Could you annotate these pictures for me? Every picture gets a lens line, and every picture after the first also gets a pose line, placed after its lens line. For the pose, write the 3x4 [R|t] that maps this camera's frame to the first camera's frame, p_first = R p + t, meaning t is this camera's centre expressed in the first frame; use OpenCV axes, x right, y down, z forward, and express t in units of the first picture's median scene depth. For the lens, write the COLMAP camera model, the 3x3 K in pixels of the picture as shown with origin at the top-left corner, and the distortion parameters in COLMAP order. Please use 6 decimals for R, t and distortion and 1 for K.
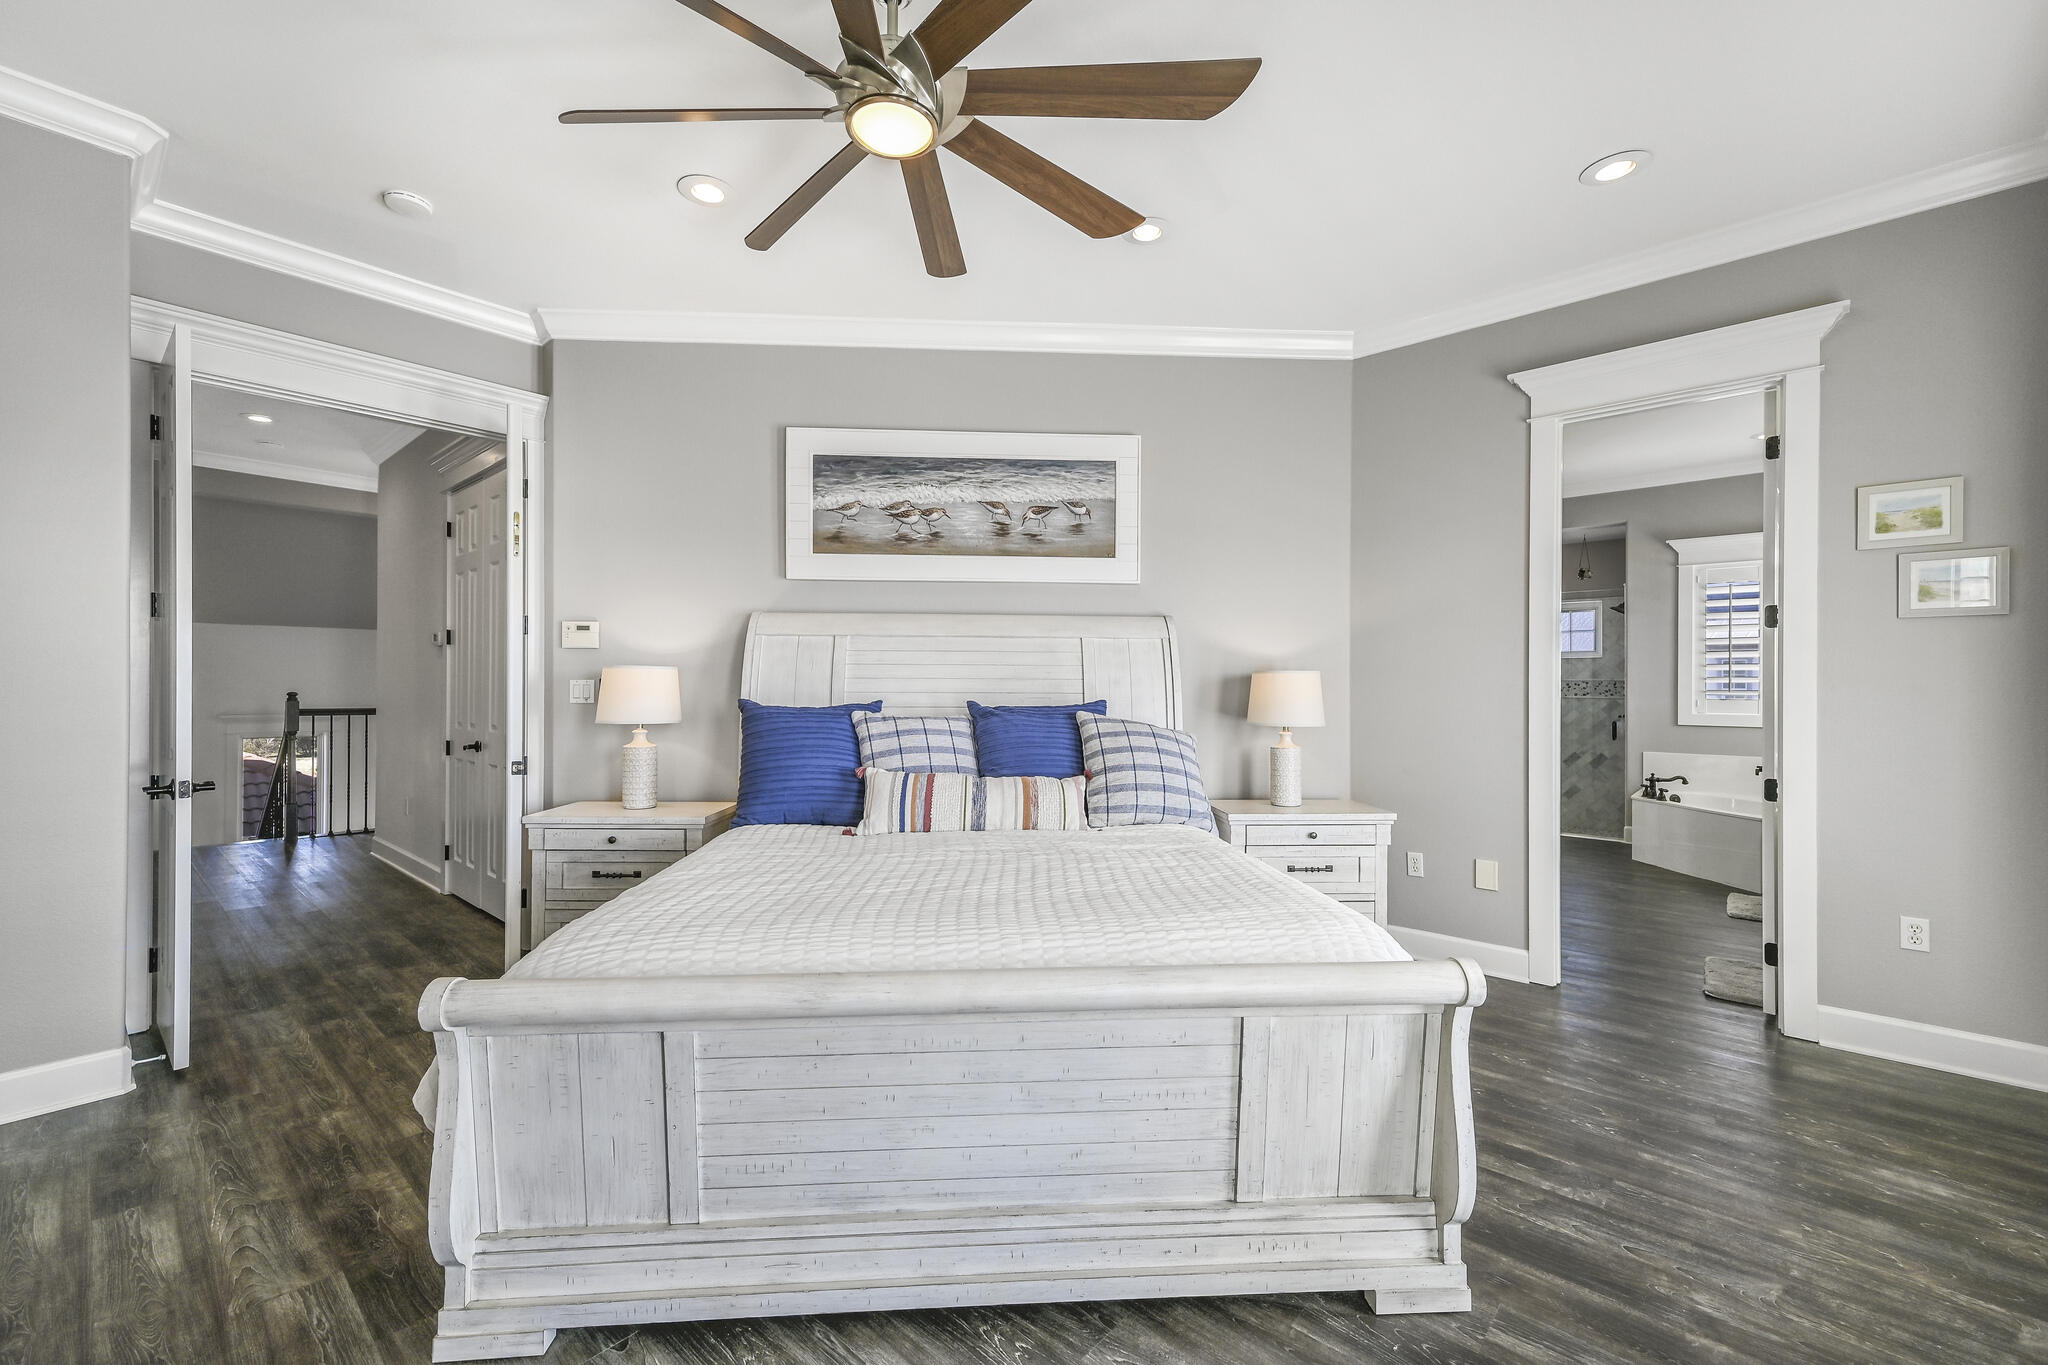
lens RADIAL K [[846.0, 0, 1042.8], [0, 846.0, 686.9], [0, 0, 1]] dist [0.005545, 0.000293]
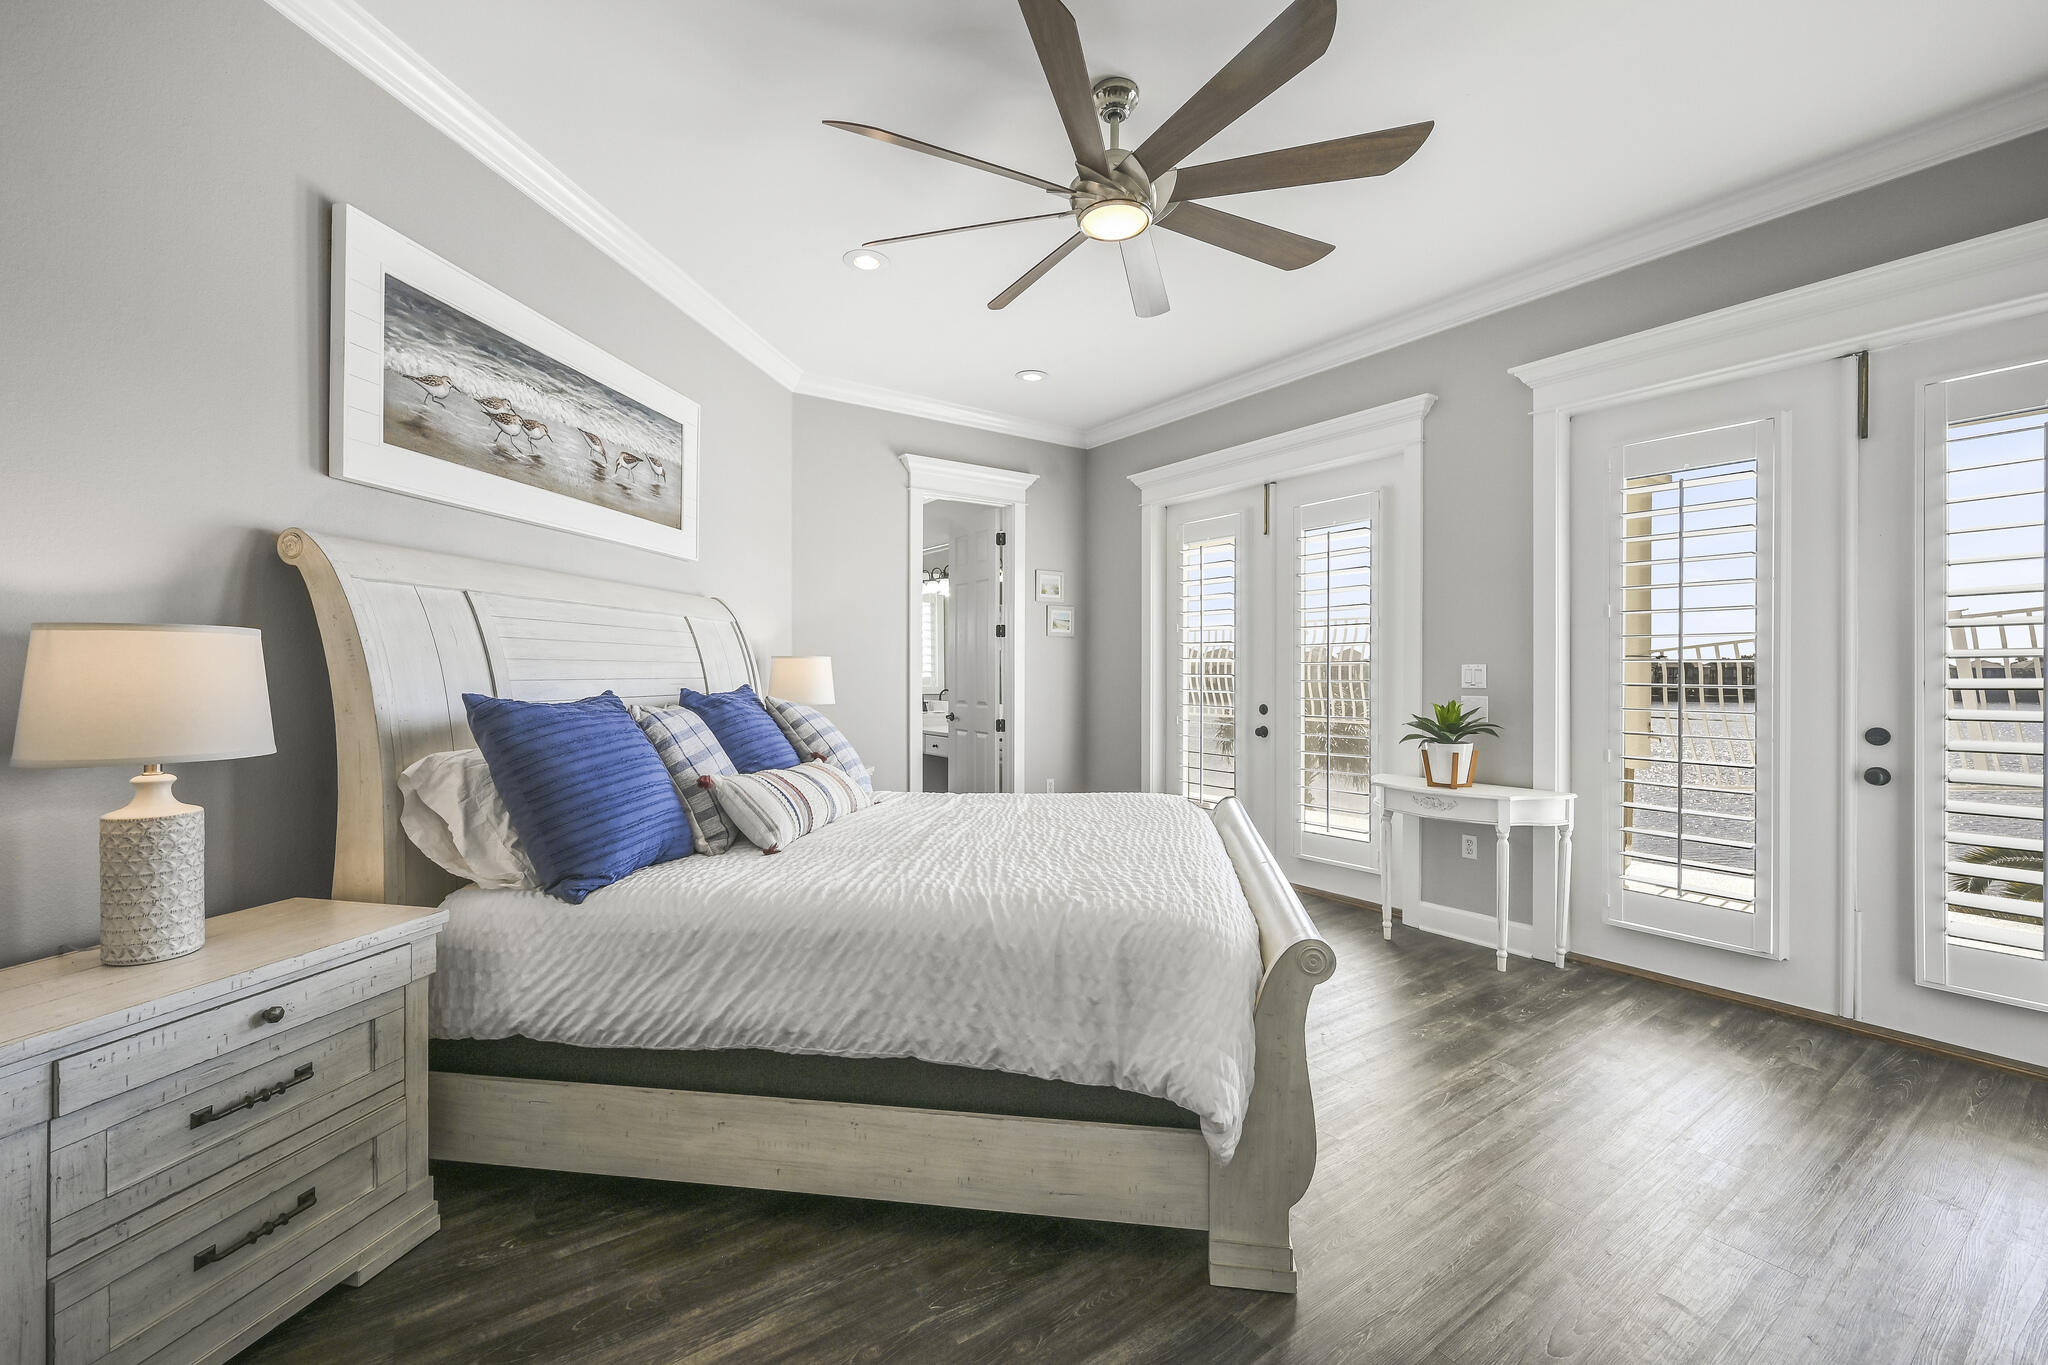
lens RADIAL K [[846.0, 0, 1027.4], [0, 846.0, 671.5], [0, 0, 1]] dist [0.005545, 0.000293]
pose [[0.222680, -0.003514, 0.974885, -0.737164], [-0.001224, 0.999992, 0.003884, -0.003371], [-0.974891, -0.002058, 0.222674, 0.437075]]
